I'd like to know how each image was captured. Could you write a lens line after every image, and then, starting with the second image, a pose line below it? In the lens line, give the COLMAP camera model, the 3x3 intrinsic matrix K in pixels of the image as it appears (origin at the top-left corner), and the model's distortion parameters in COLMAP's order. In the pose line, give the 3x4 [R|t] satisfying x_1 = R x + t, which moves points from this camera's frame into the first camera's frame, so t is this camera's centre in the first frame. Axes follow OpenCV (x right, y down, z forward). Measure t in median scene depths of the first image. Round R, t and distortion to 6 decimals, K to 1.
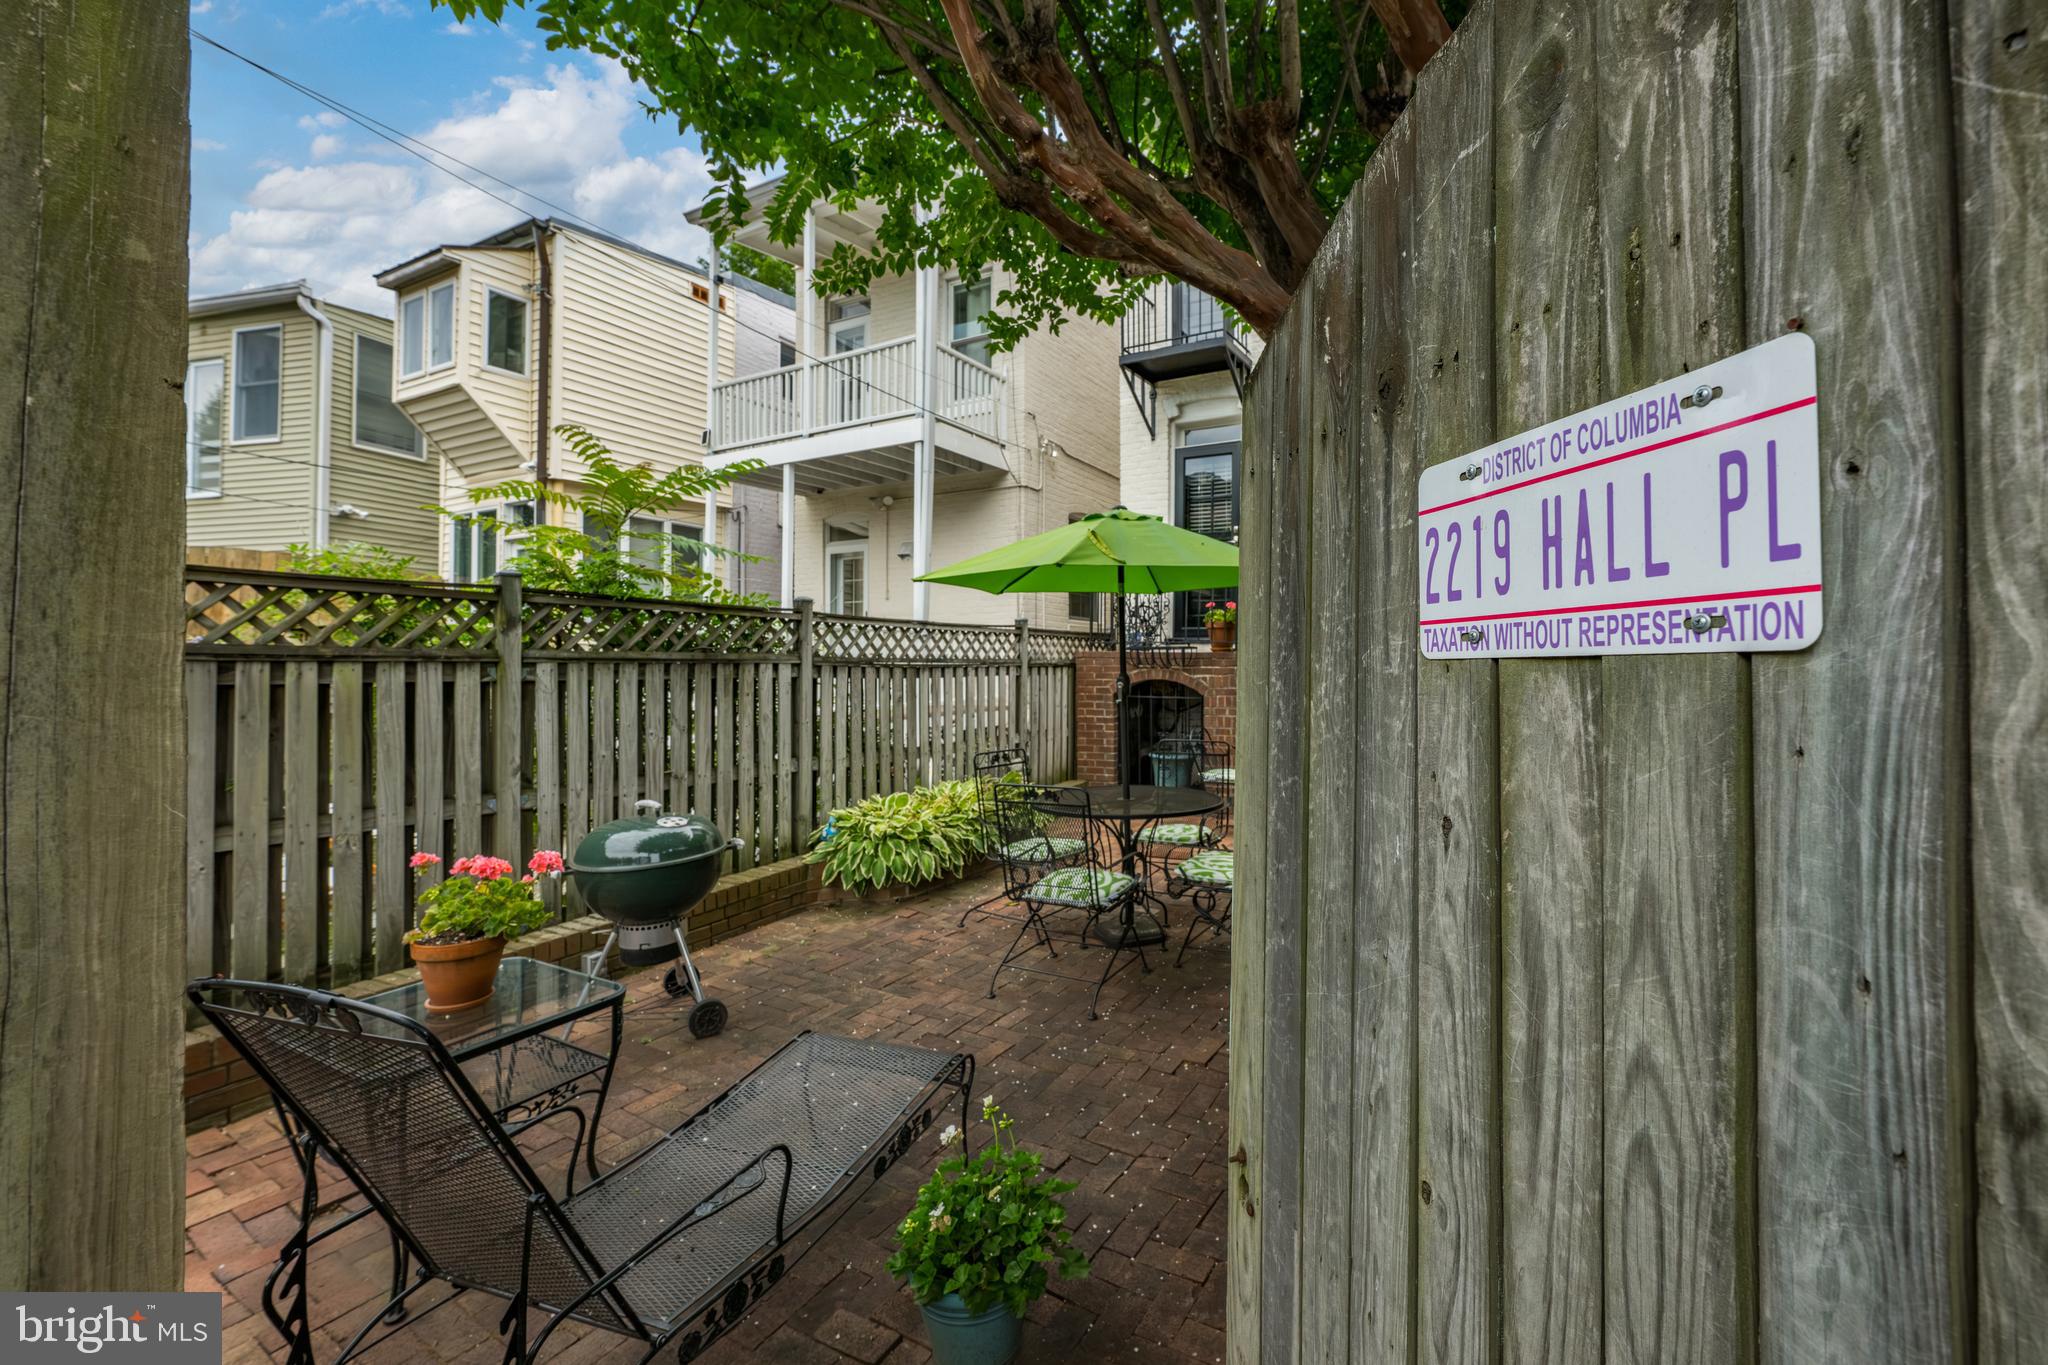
lens RADIAL K [[821.5, 0, 1019.0], [0, 821.5, 669.1], [0, 0, 1]] dist [-0.000560, -0.000216]
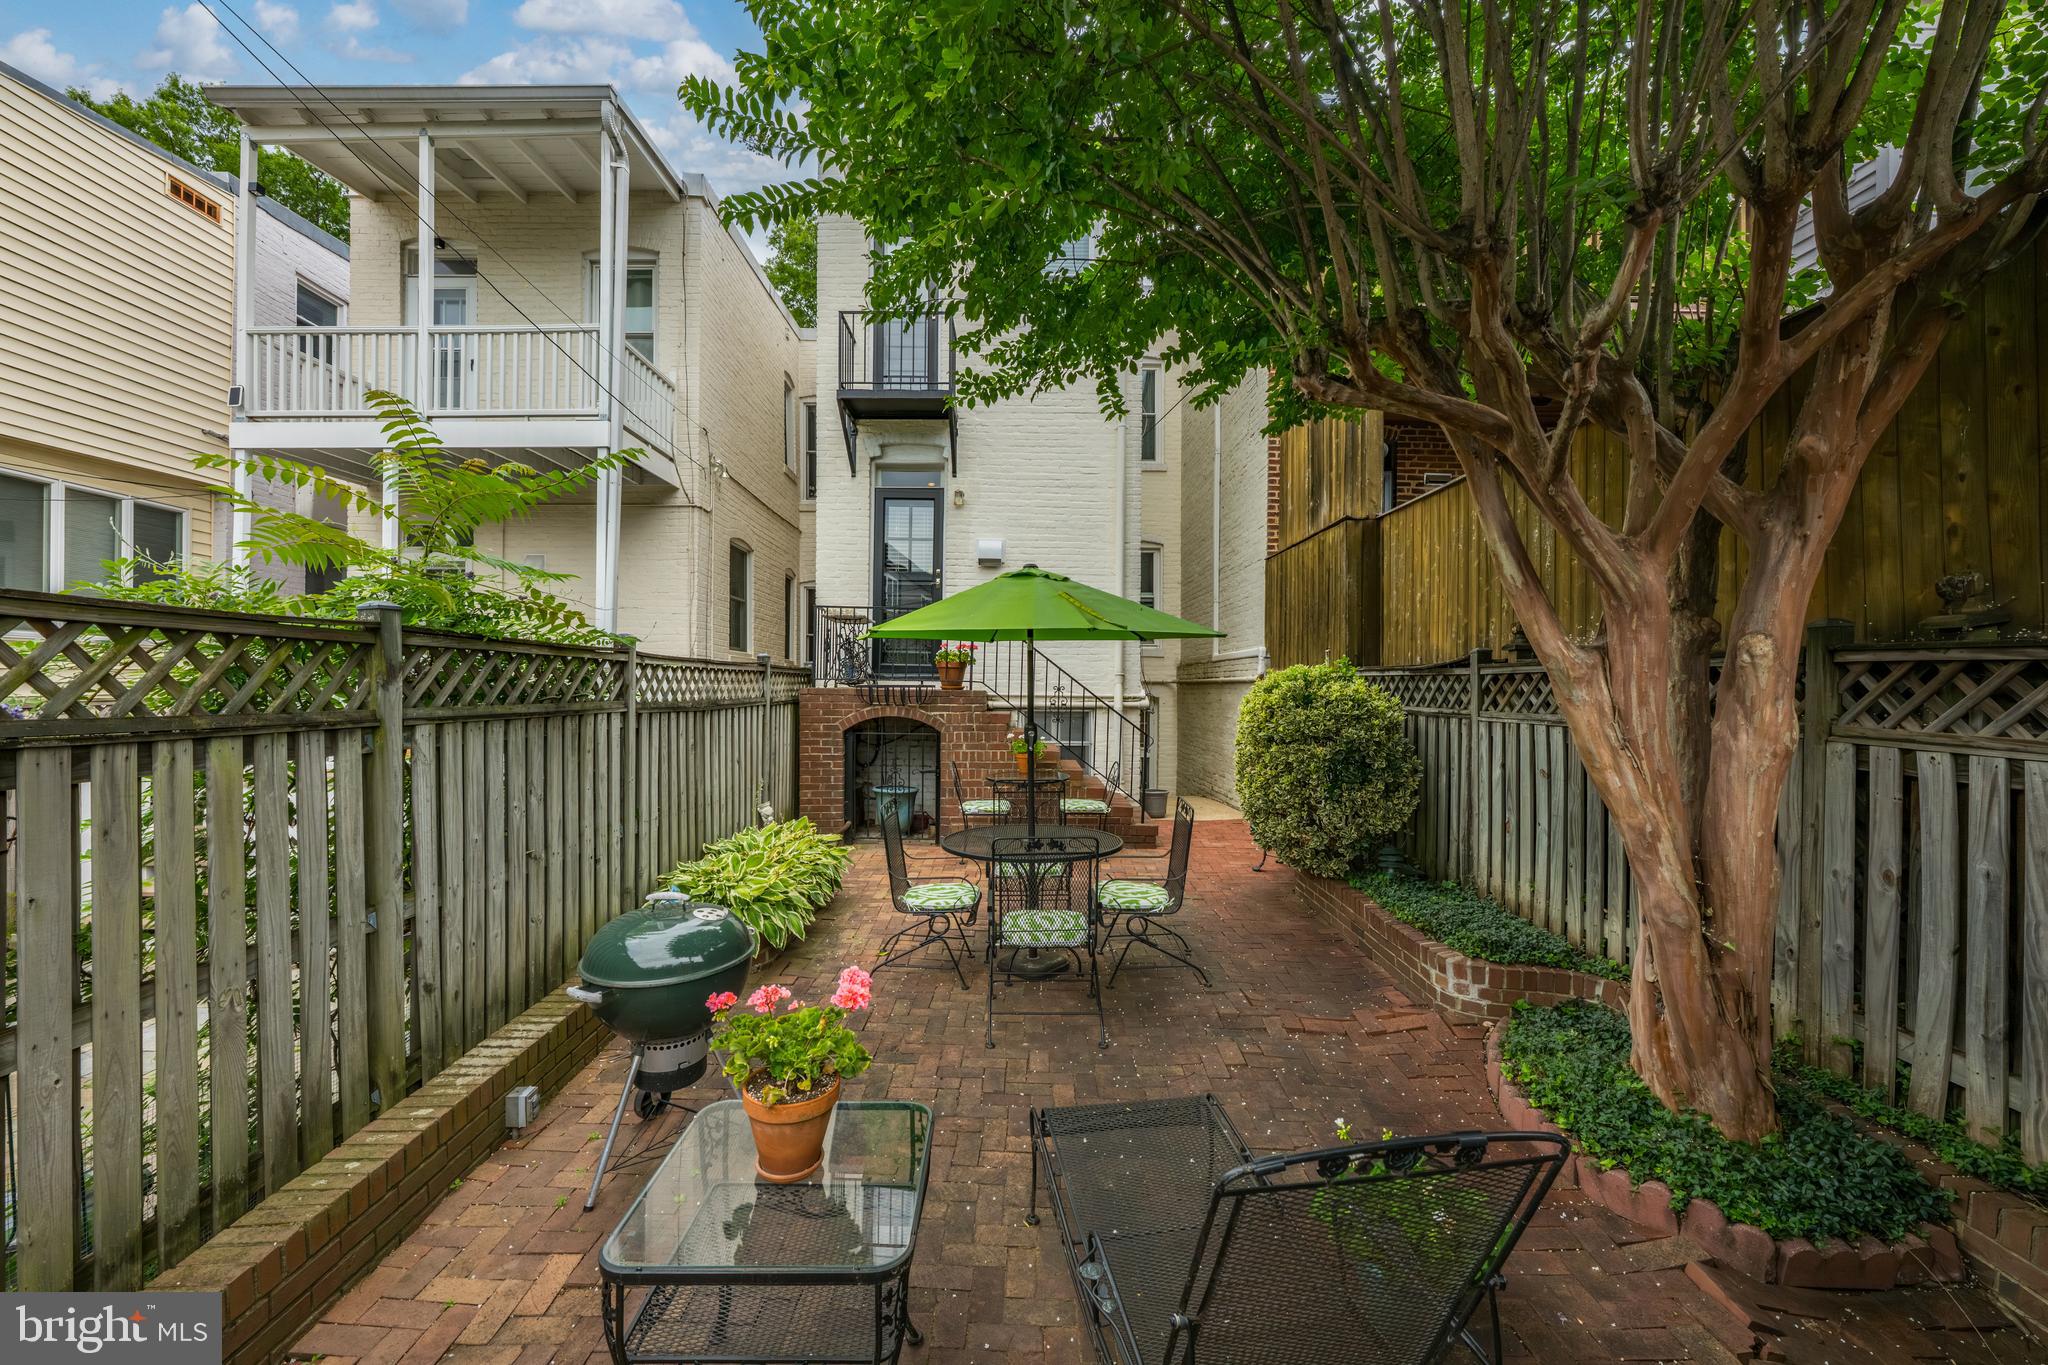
lens RADIAL K [[809.5, 0, 1020.2], [0, 809.5, 708.0], [0, 0, 1]] dist [0.000118, 0.000000]
pose [[0.893606, -0.007780, 0.448785, -0.351555], [0.002154, 0.999913, 0.013046, -0.026562], [-0.448847, -0.010692, 0.893545, 0.071530]]
